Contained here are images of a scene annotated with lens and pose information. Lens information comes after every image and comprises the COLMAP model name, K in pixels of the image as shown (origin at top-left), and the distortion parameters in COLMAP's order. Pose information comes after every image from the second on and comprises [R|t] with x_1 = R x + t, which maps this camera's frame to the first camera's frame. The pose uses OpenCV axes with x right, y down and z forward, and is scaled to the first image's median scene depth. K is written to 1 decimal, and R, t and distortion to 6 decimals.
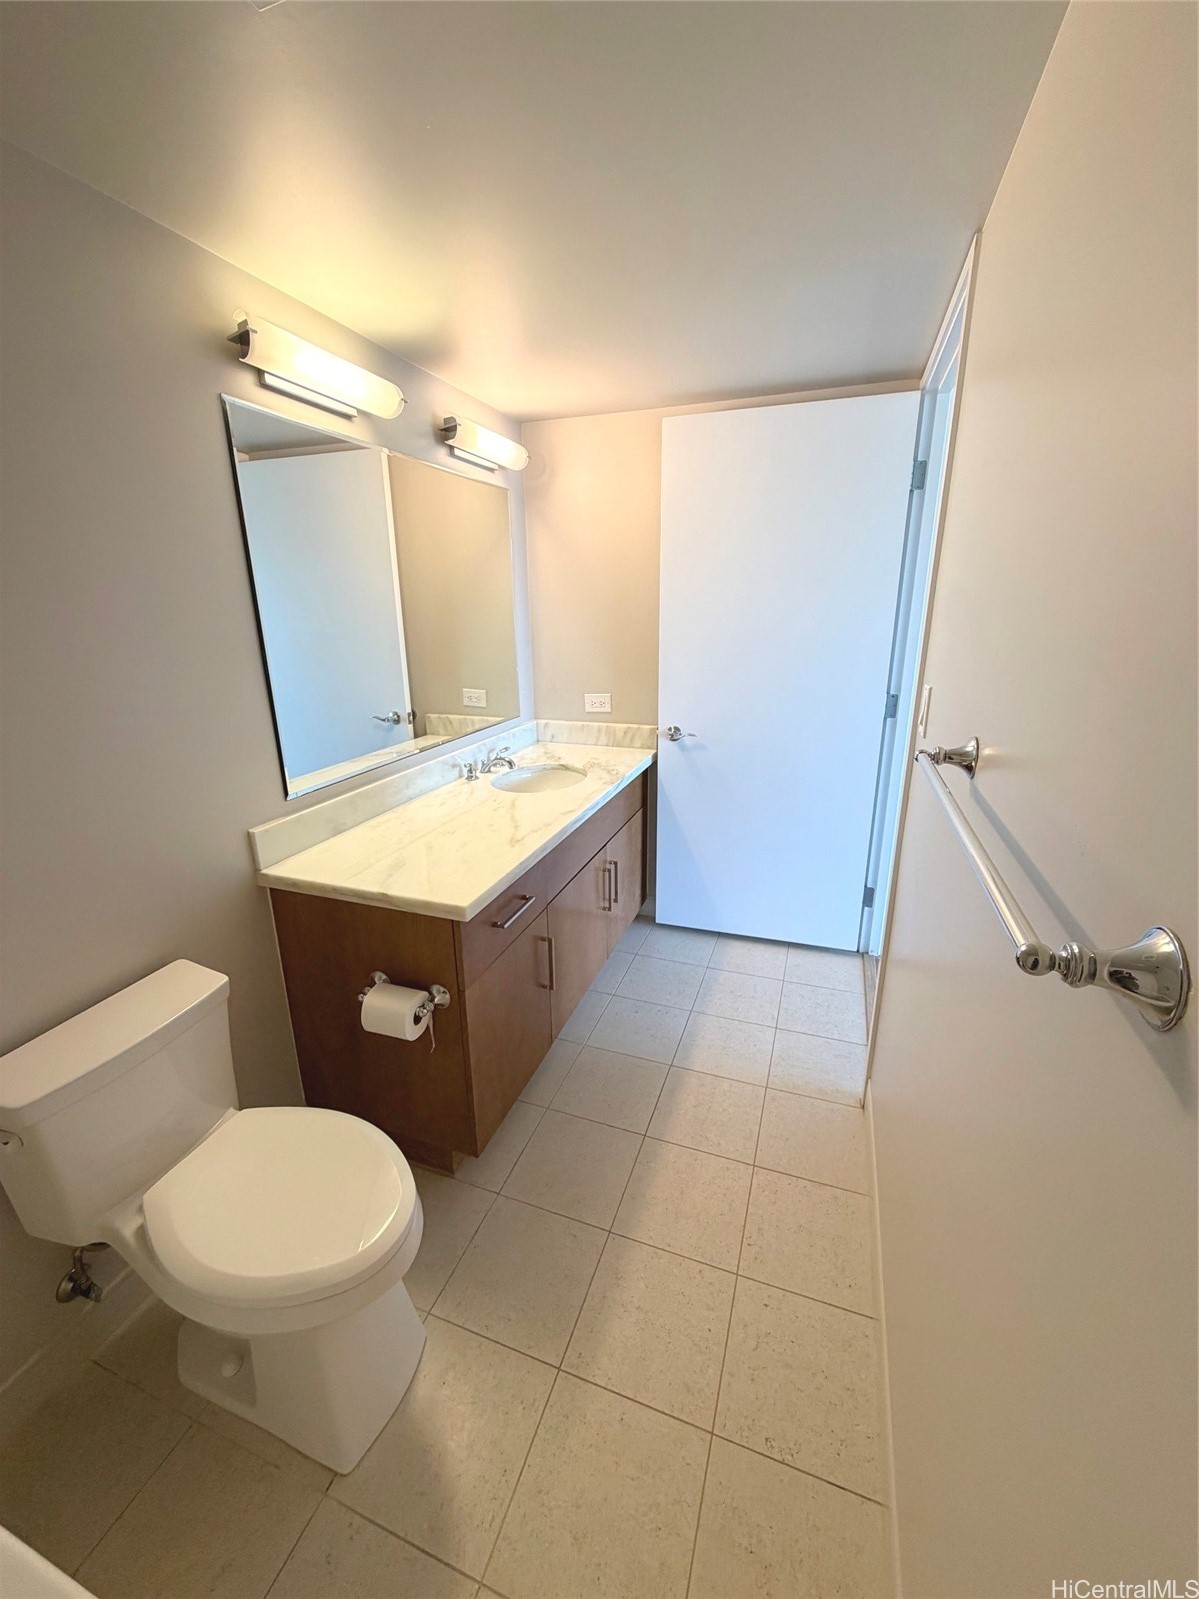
lens RADIAL K [[636.6, 0, 602.7], [0, 636.6, 799.4], [0, 0, 1]] dist [0.001208, -0.000492]
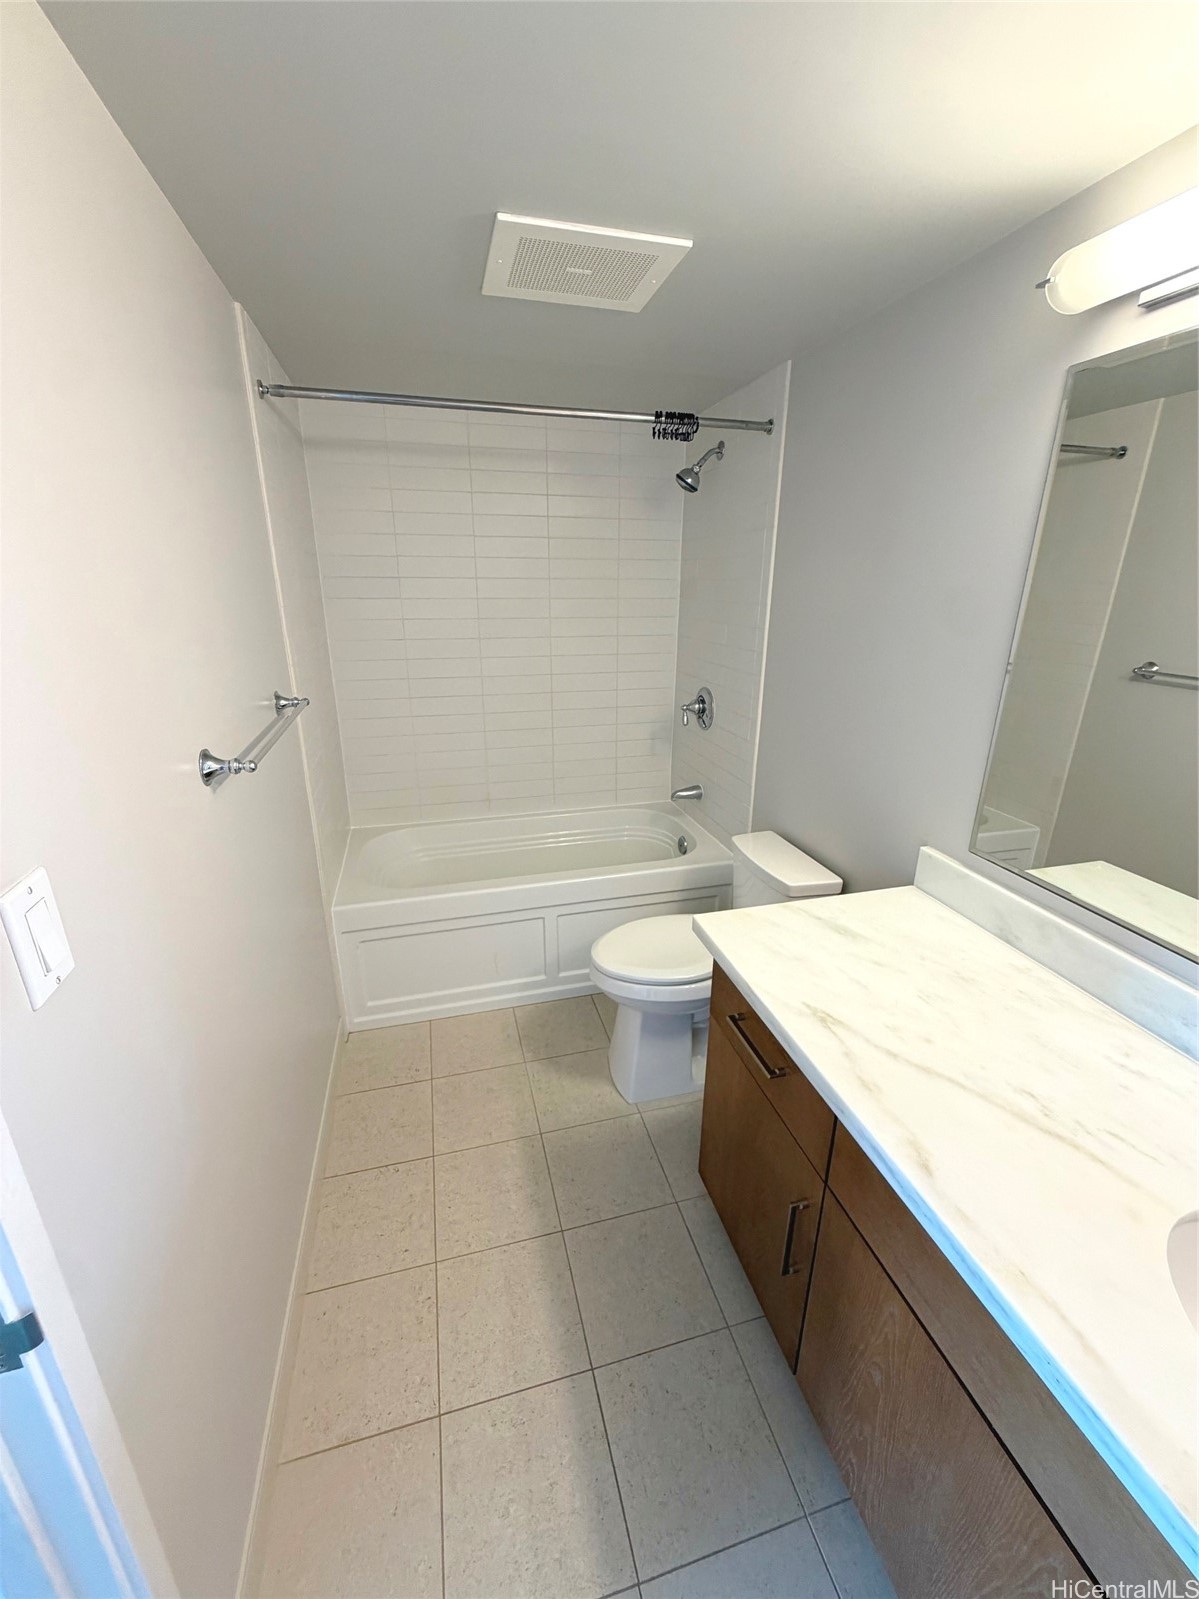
lens RADIAL K [[636.6, 0, 600.9], [0, 636.6, 795.3], [0, 0, 1]] dist [0.001208, -0.000492]
pose [[-0.819586, 0.189595, -0.540677, 0.337000], [-0.166217, 0.824403, 0.541047, -0.414085], [0.548316, 0.533304, -0.644156, 1.164603]]
